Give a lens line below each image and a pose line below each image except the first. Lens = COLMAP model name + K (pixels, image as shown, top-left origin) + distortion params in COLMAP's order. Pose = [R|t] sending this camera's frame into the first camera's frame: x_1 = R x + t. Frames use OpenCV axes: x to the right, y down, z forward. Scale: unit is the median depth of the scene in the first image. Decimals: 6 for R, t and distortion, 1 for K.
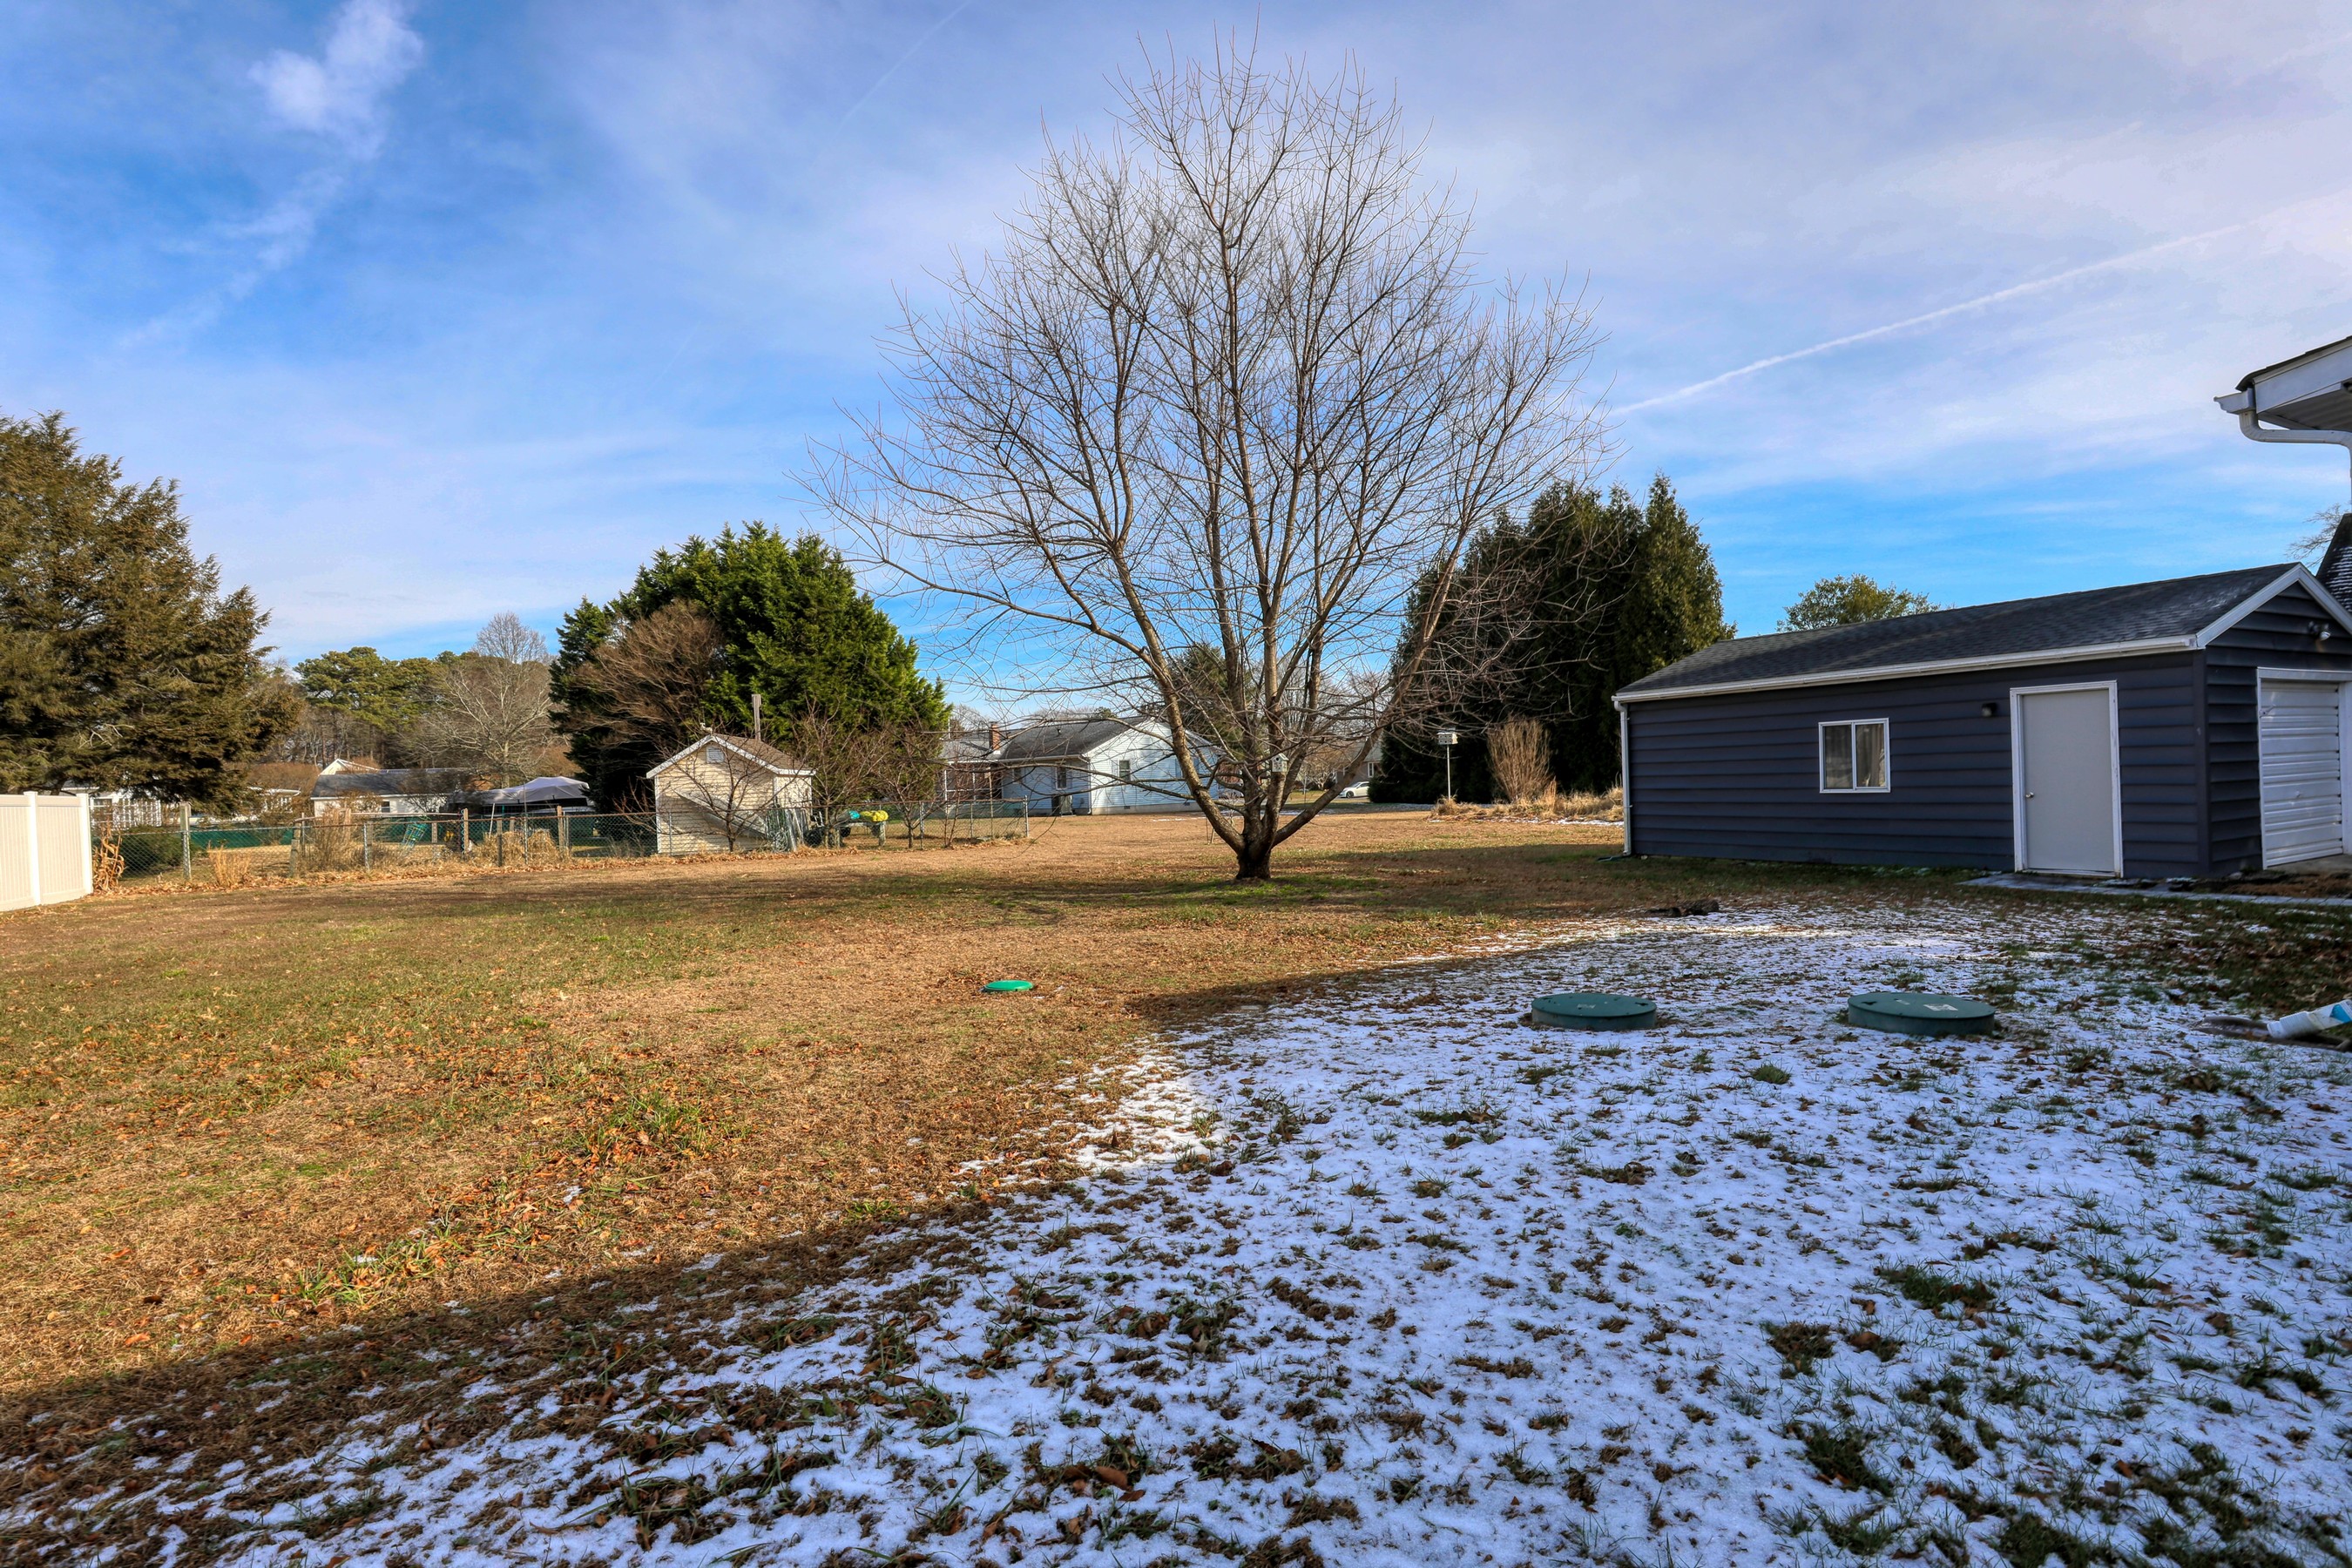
lens RADIAL K [[1153.7, 0, 1182.2], [0, 1153.7, 792.5], [0, 0, 1]] dist [-0.035813, 0.010759]
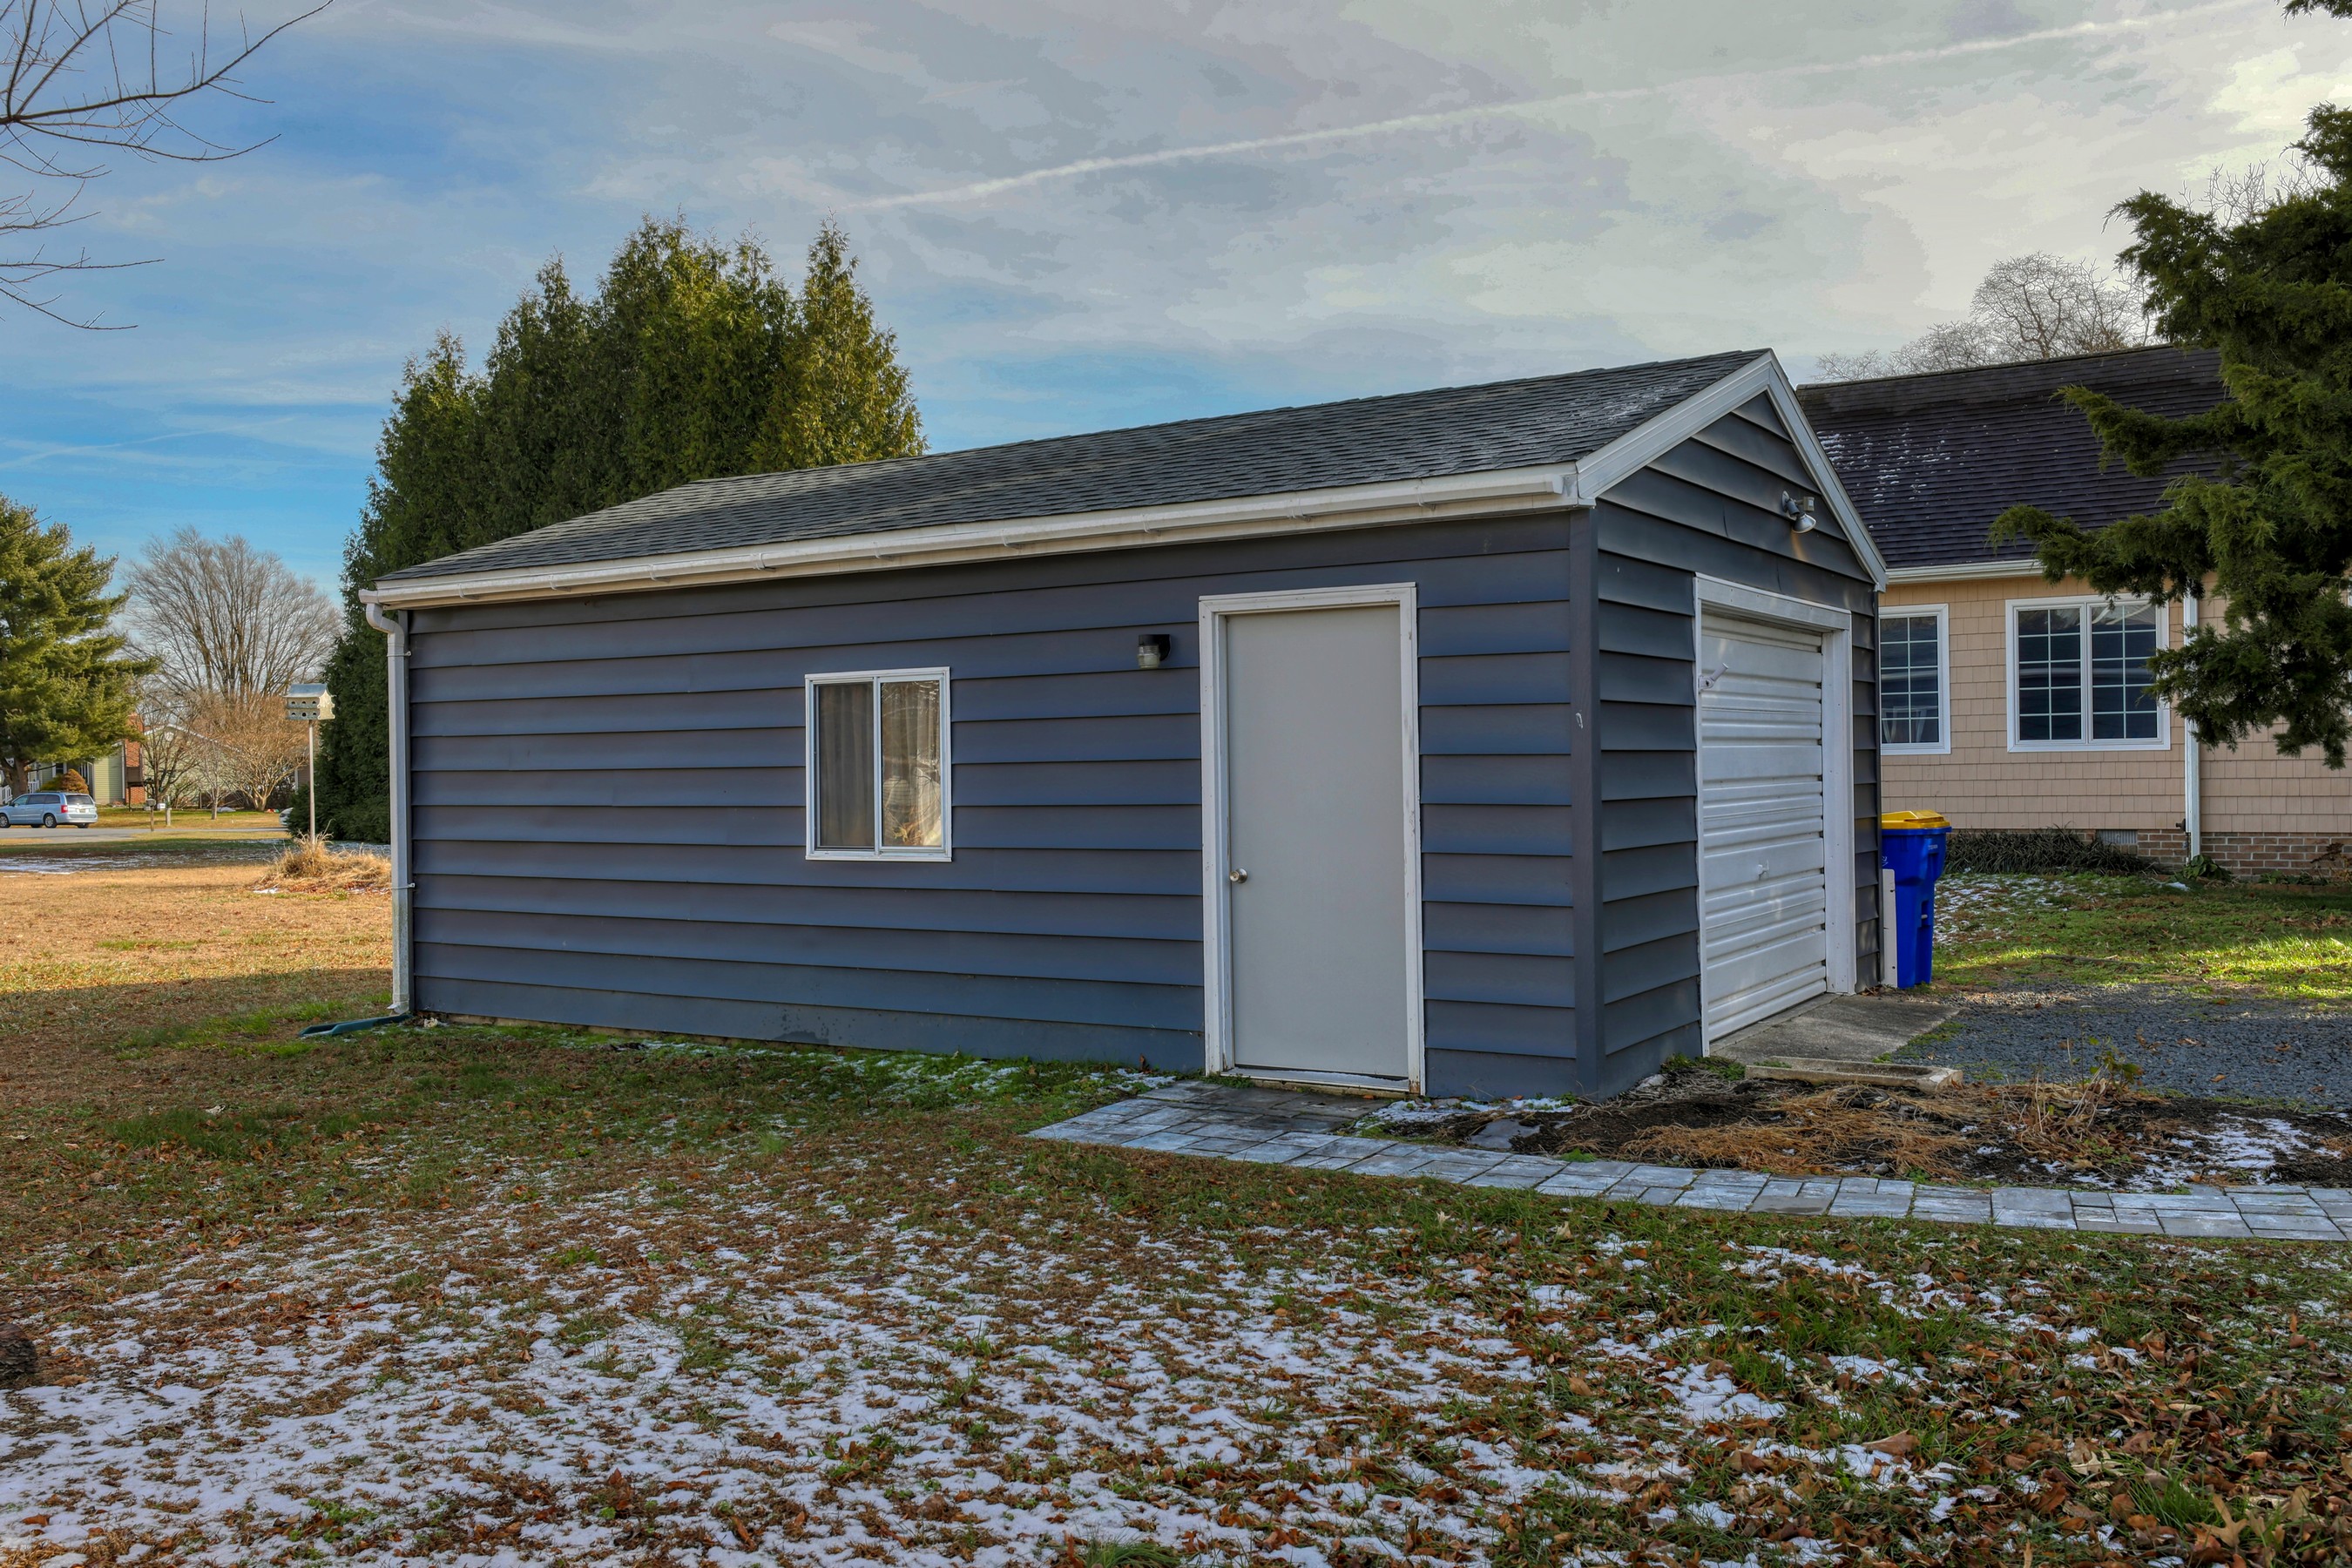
lens RADIAL K [[1976.8, 0, 1175.7], [0, 1976.8, 798.1], [0, 0, 1]] dist [0.011115, 0.000749]
pose [[0.870177, 0.013116, 0.492565, 0.391487], [-0.009186, 0.999904, -0.010398, -0.016413], [-0.492654, 0.004523, 0.870214, 0.419523]]
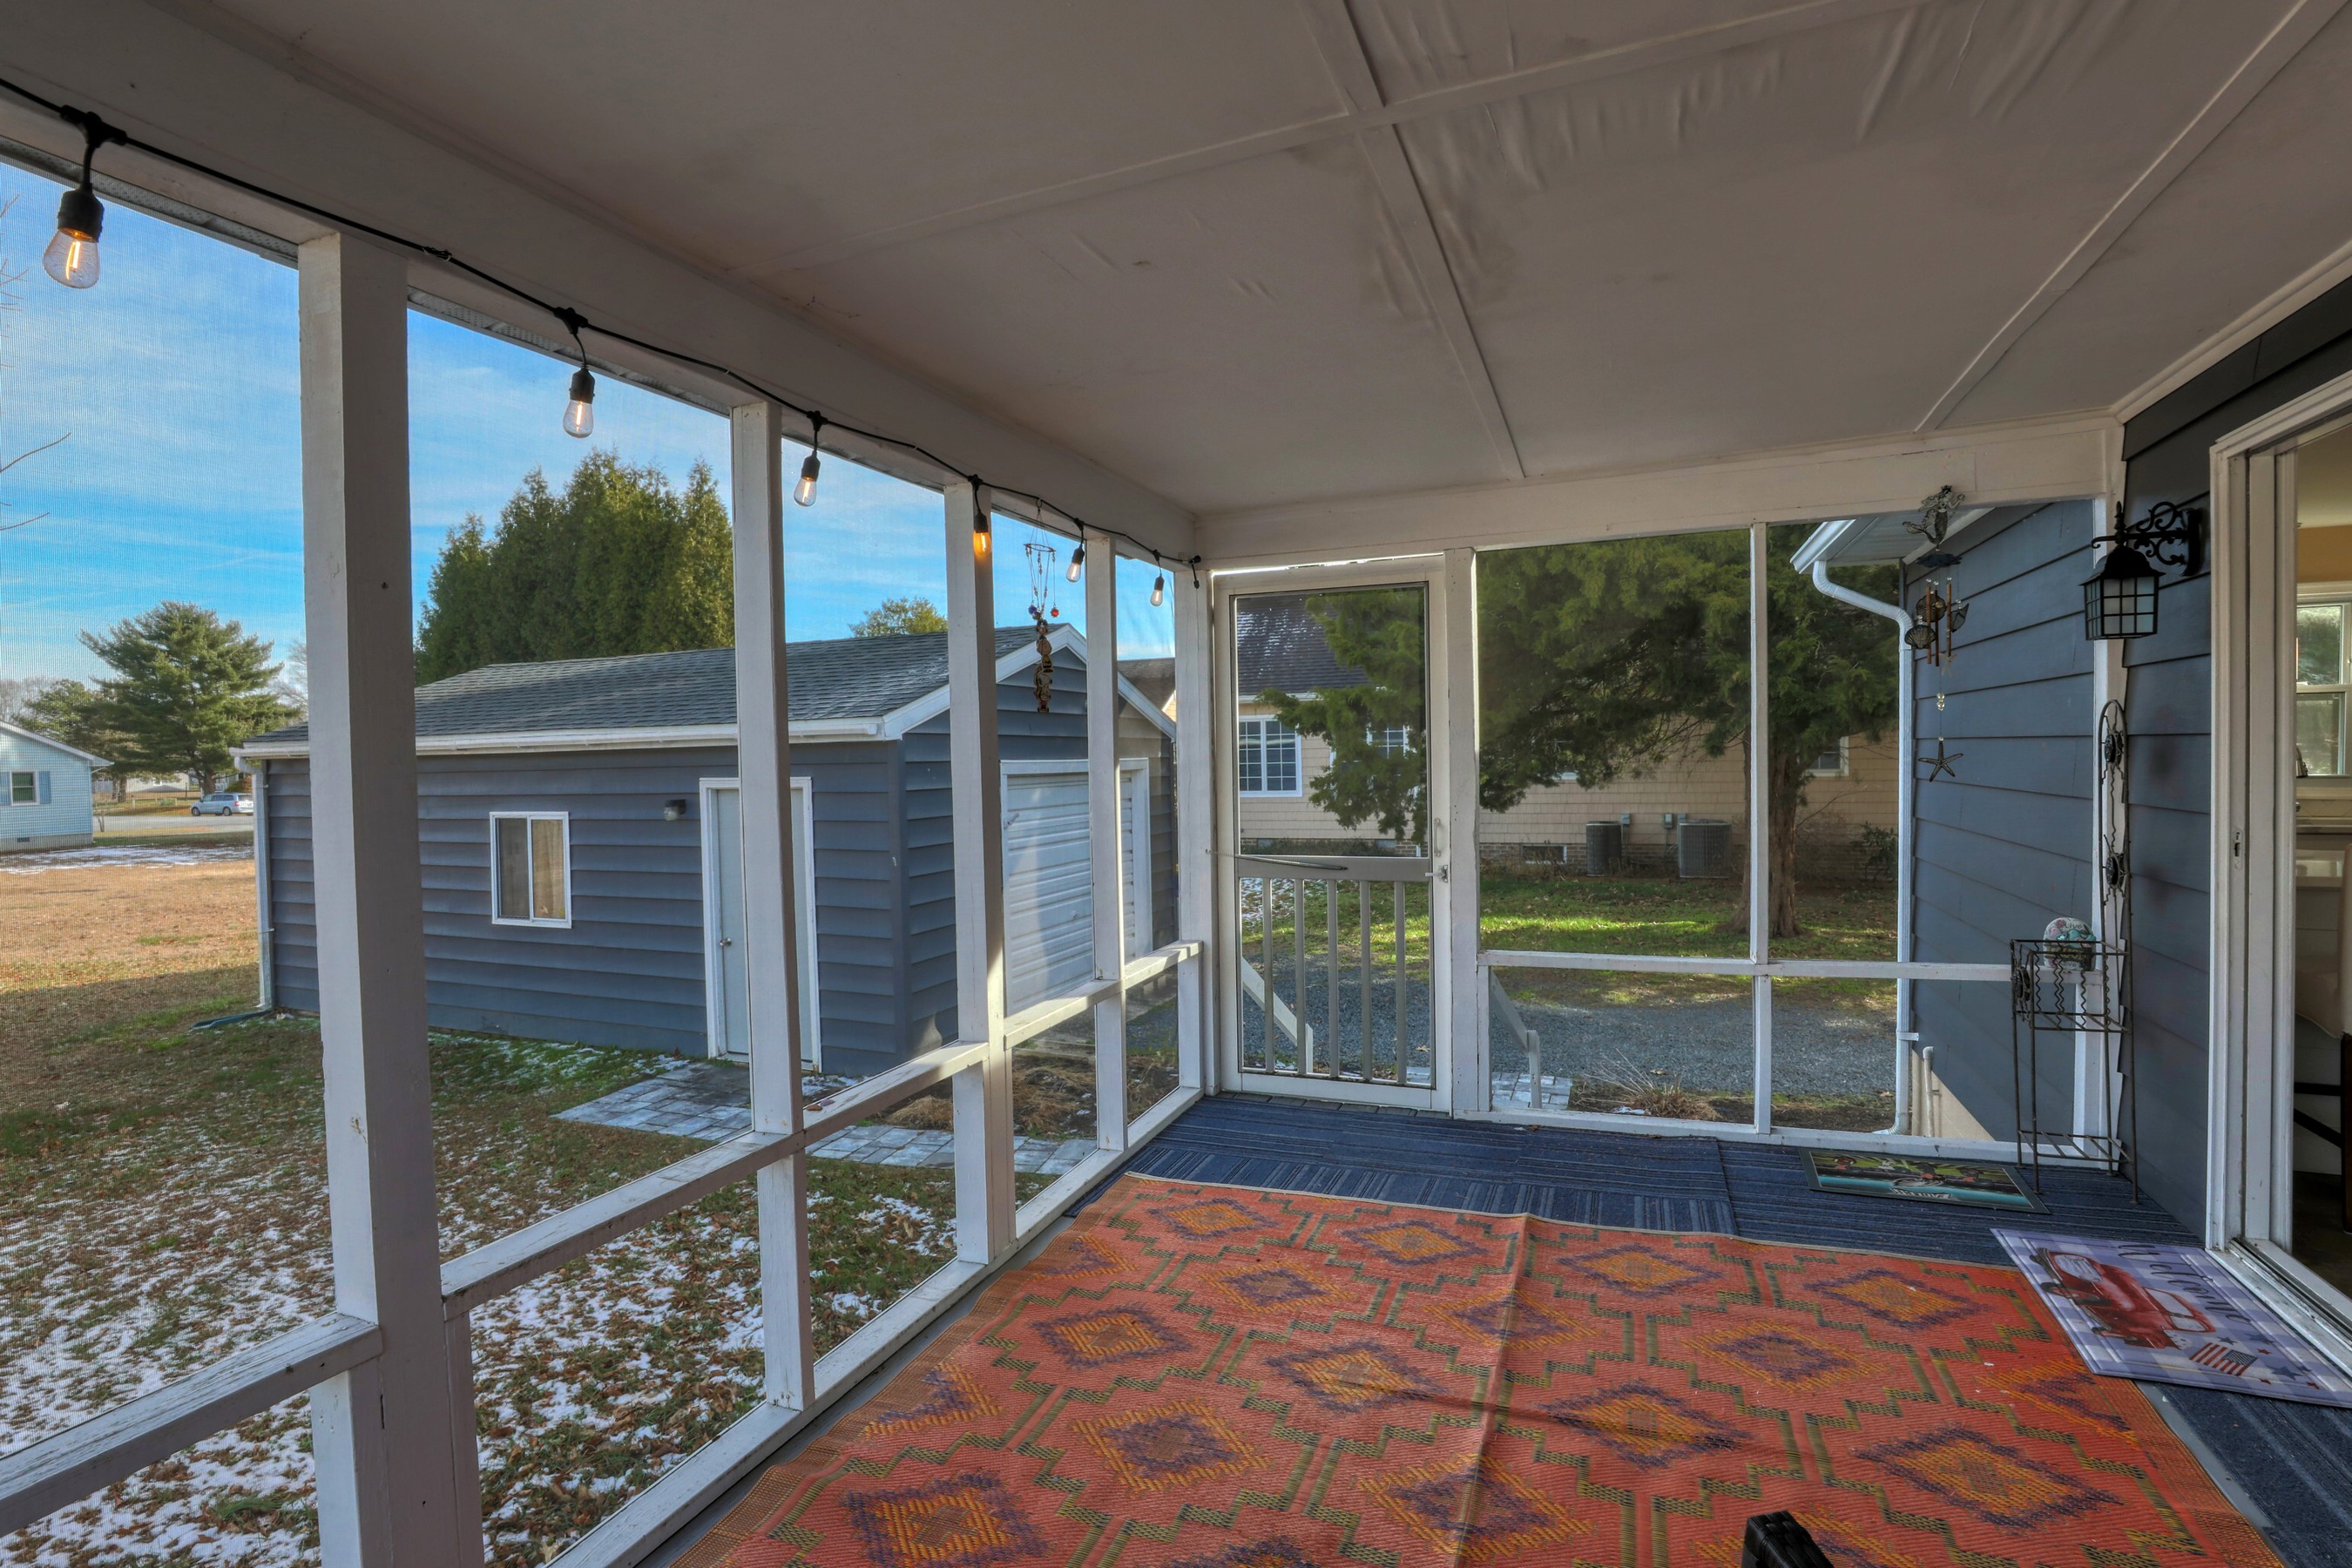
lens RADIAL K [[1153.7, 0, 1163.0], [0, 1153.7, 794.8], [0, 0, 1]] dist [-0.035813, 0.010759]
pose [[0.779890, -0.001030, 0.625916, 0.521482], [0.000069, 0.999999, 0.001559, -0.082861], [-0.625916, -0.001173, 0.779889, 0.318131]]
